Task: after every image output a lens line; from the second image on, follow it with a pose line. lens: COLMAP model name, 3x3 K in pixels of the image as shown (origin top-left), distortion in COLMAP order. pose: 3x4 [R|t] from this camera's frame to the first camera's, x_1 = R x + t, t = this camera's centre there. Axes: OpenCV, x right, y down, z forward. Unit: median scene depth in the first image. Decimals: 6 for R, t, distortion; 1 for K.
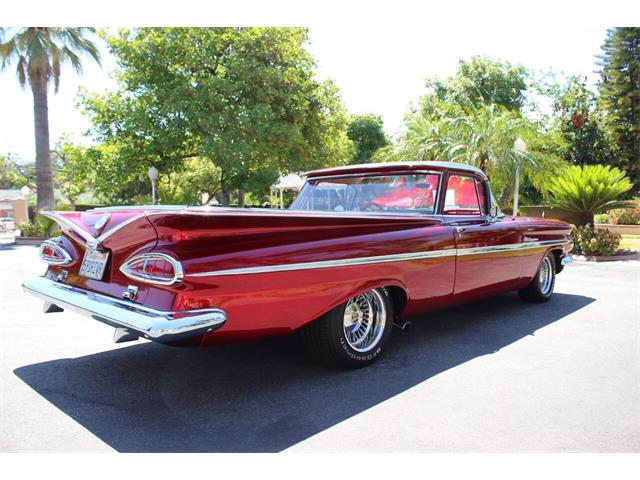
lens RADIAL K [[526.8, 0, 320.0], [0, 526.8, 240.0], [0, 0, 1]] dist [-0.157307, 0.128215]
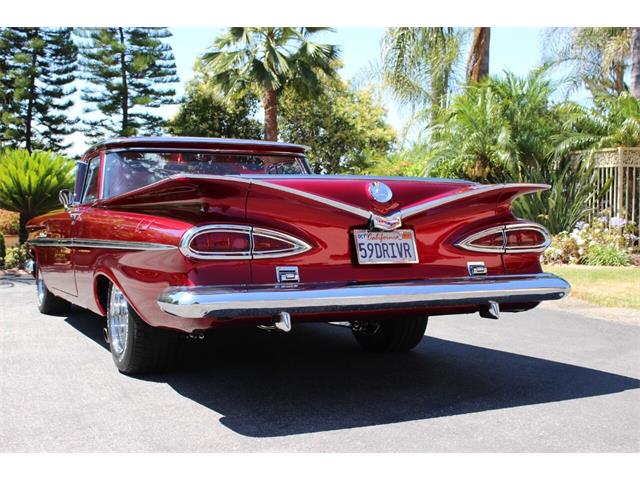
lens RADIAL K [[849.1, 0, 320.0], [0, 849.1, 240.0], [0, 0, 1]] dist [-0.085236, 0.058052]
pose [[0.342691, -0.015208, 0.939325, -0.315107], [0.050238, 0.998735, -0.002159, 0.006434], [-0.938104, 0.047929, 0.343021, 0.120452]]
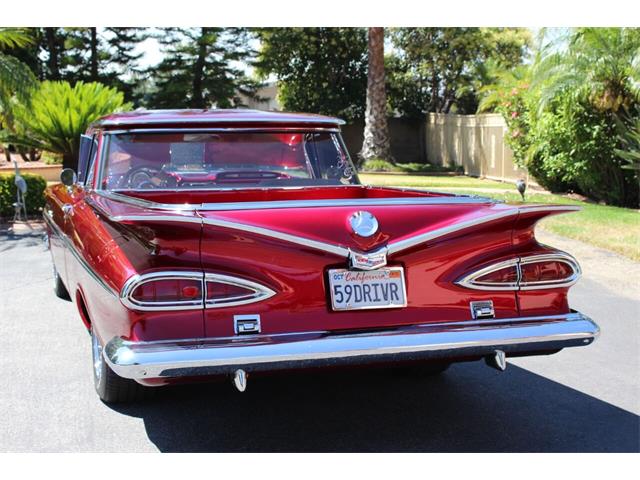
lens RADIAL K [[1010.6, 0, 320.0], [0, 1010.6, 240.0], [0, 0, 1]] dist [-0.055629, 0.015712]
pose [[0.466464, -0.093692, 0.879564, -0.304985], [0.045224, 0.995600, 0.082069, -0.024011], [-0.883383, 0.001495, 0.468649, 0.079609]]
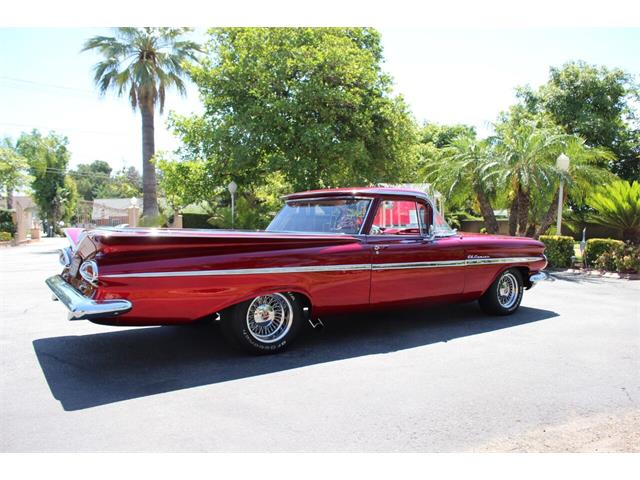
lens RADIAL K [[526.8, 0, 320.0], [0, 526.8, 240.0], [0, 0, 1]] dist [-0.157307, 0.128215]
pose [[0.976820, 0.017359, -0.213358, 0.097903], [-0.020939, 0.999675, -0.014528, -0.004147], [0.213037, 0.018659, 0.976866, -0.046004]]
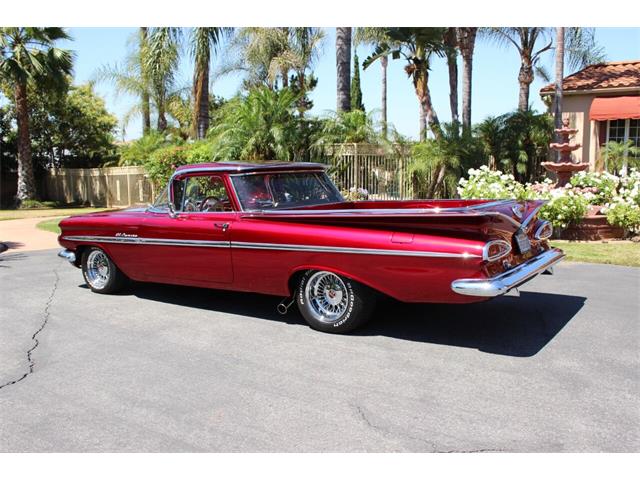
lens RADIAL K [[617.0, 0, 320.0], [0, 617.0, 240.0], [0, 0, 1]] dist [-0.176991, 0.193555]
pose [[-0.181132, -0.102727, 0.978079, -0.371756], [0.074931, 0.990197, 0.117876, -0.038029], [-0.980600, 0.094639, -0.171659, 0.345193]]
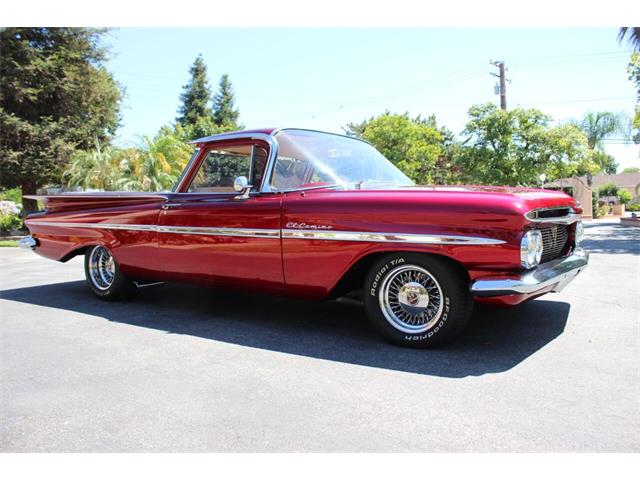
lens RADIAL K [[526.8, 0, 320.0], [0, 526.8, 240.0], [0, 0, 1]] dist [-0.157307, 0.128215]
pose [[0.170820, 0.072648, -0.982620, 0.326550], [-0.035605, 0.997082, 0.067527, -0.008575], [0.984659, 0.023451, 0.172908, 0.278905]]
